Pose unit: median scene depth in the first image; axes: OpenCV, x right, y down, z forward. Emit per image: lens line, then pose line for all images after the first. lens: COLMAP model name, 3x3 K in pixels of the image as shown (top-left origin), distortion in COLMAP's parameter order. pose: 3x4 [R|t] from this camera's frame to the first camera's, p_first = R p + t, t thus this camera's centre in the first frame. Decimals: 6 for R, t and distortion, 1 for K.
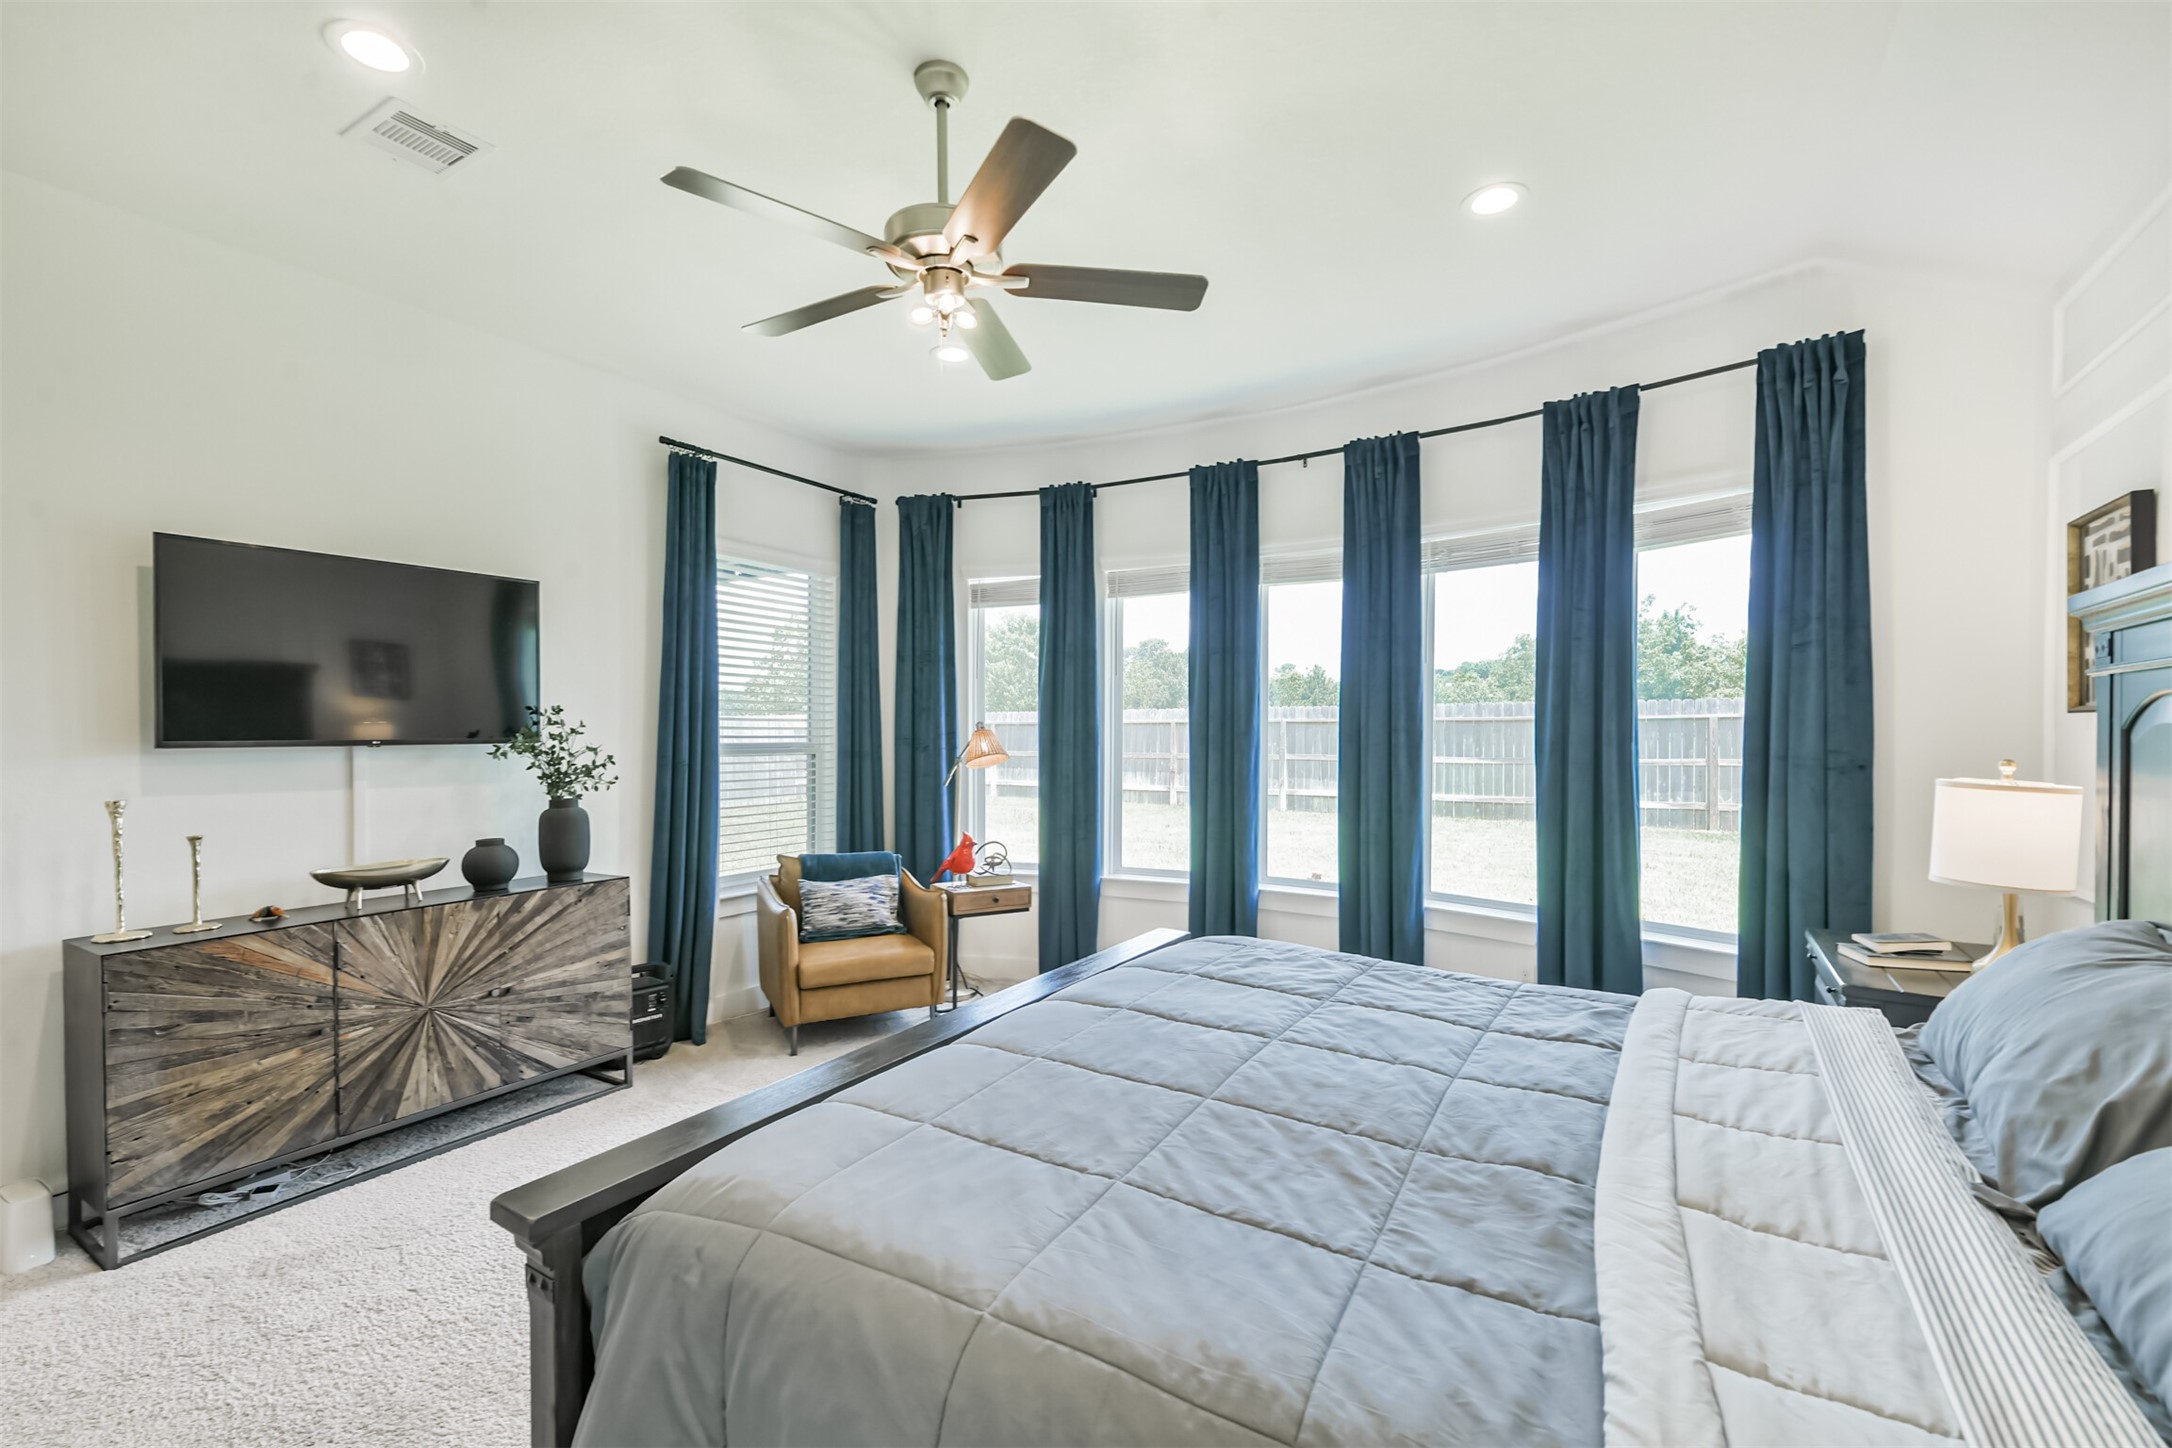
lens RADIAL K [[929.7, 0, 1083.6], [0, 929.7, 743.9], [0, 0, 1]] dist [0.008804, -0.000079]
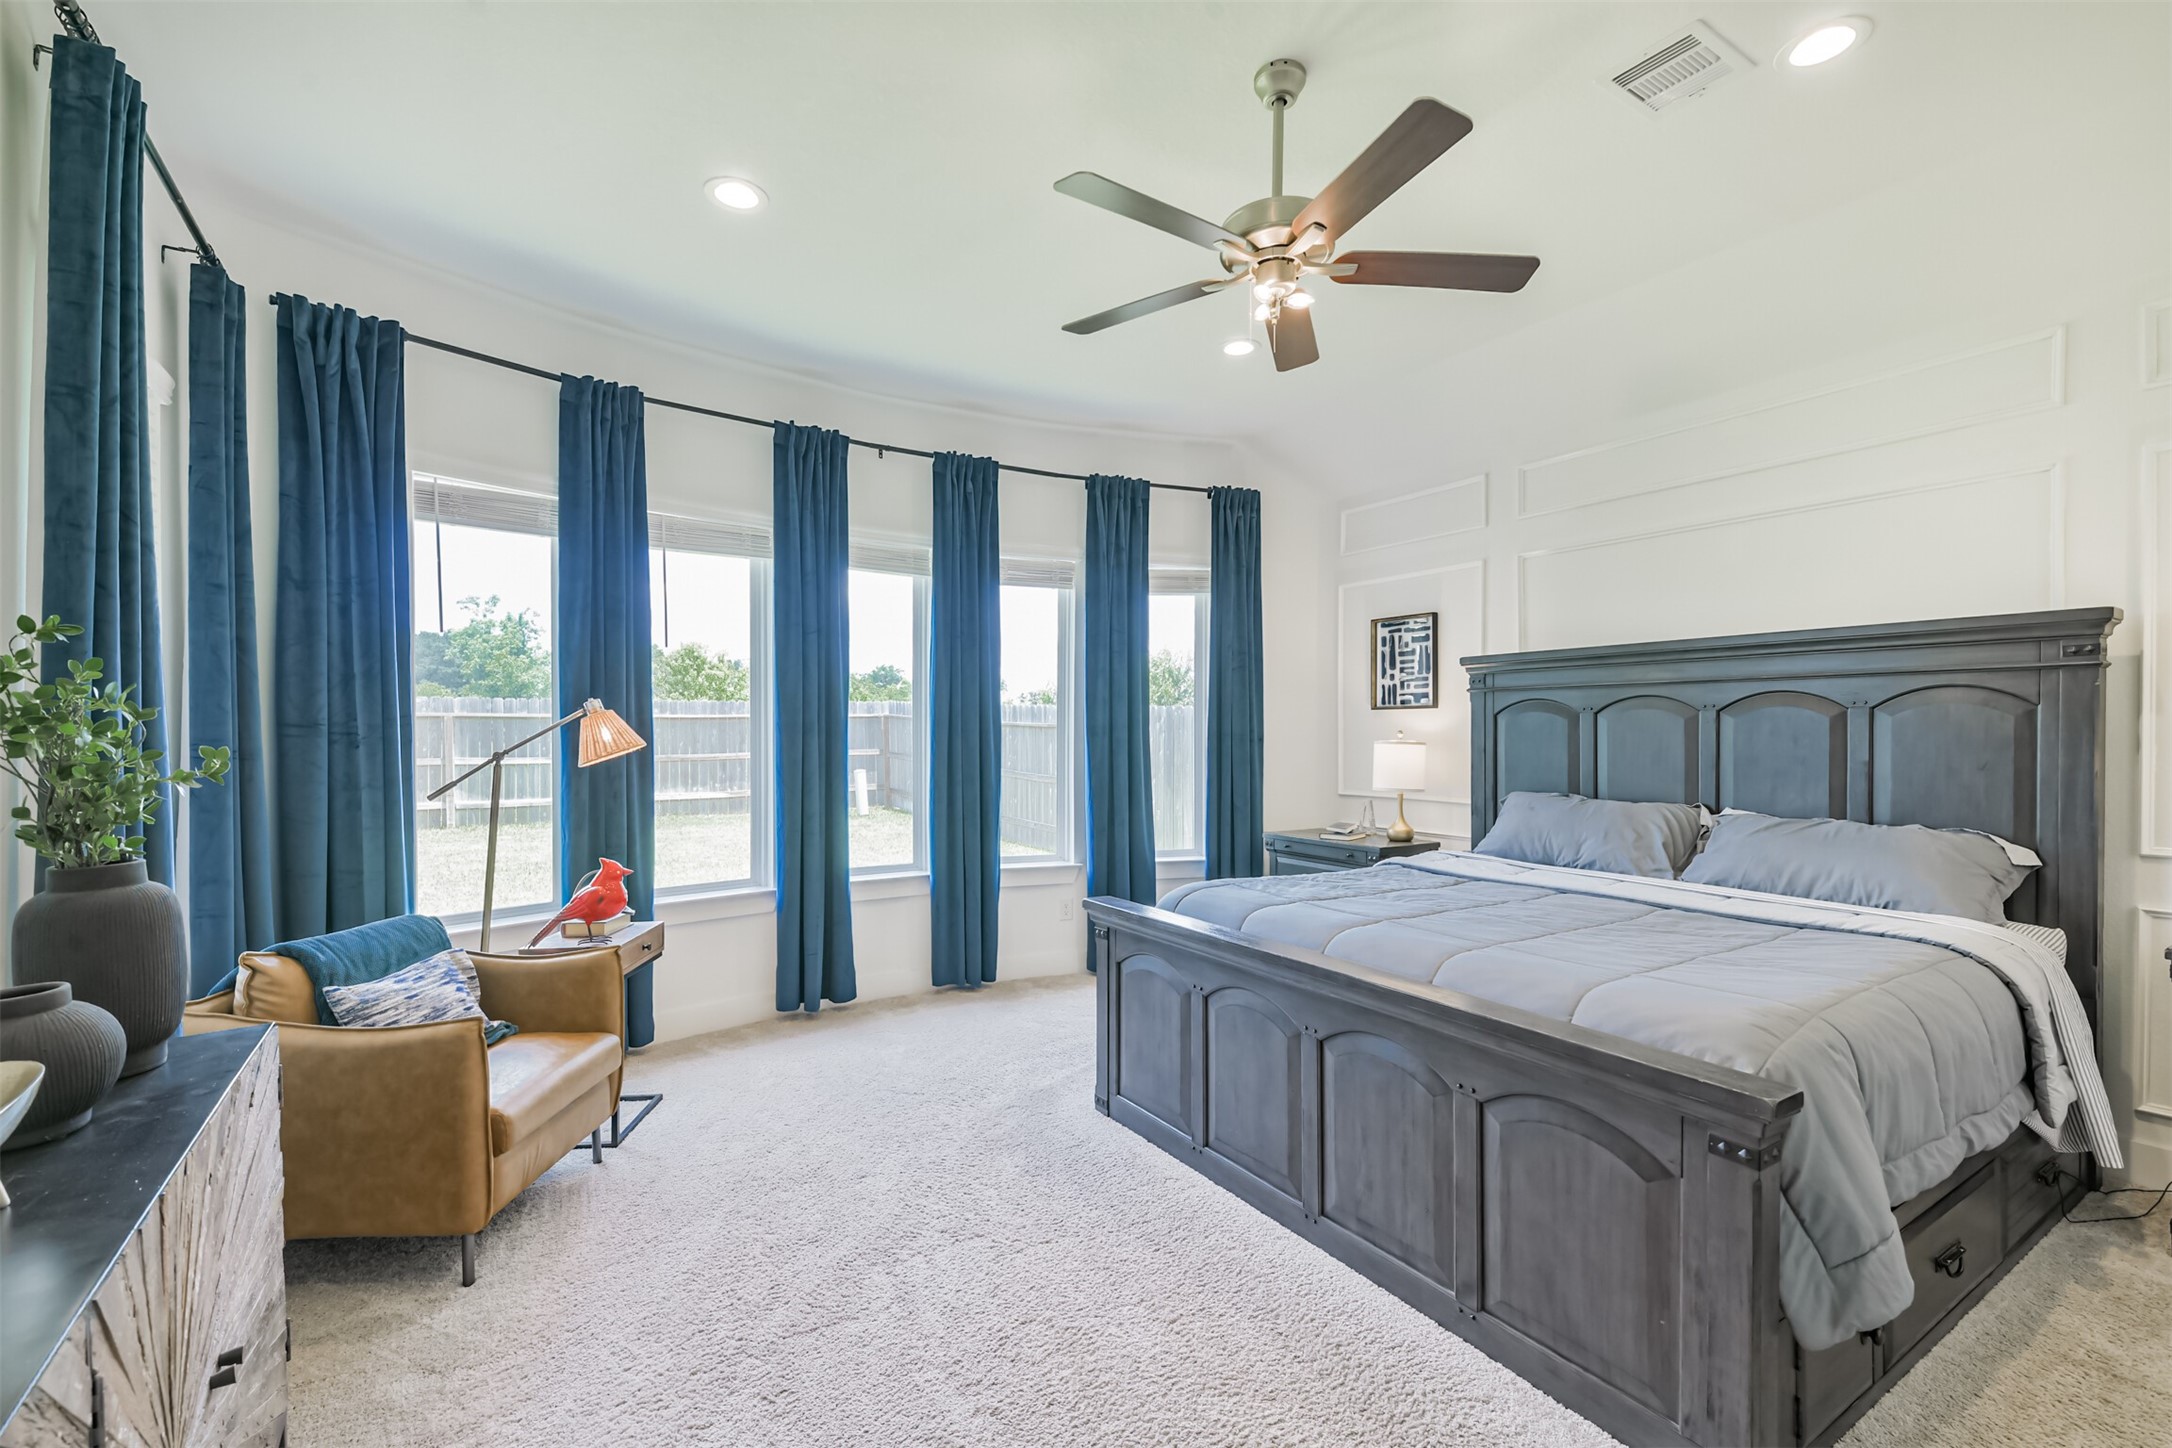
lens RADIAL K [[931.5, 0, 1093.8], [0, 931.5, 735.3], [0, 0, 1]] dist [0.046623, -0.014398]
pose [[0.413832, -0.003951, 0.910345, -0.613673], [0.015879, 0.999870, -0.002879, 0.012031], [-0.910215, 0.015647, 0.413841, 0.378671]]
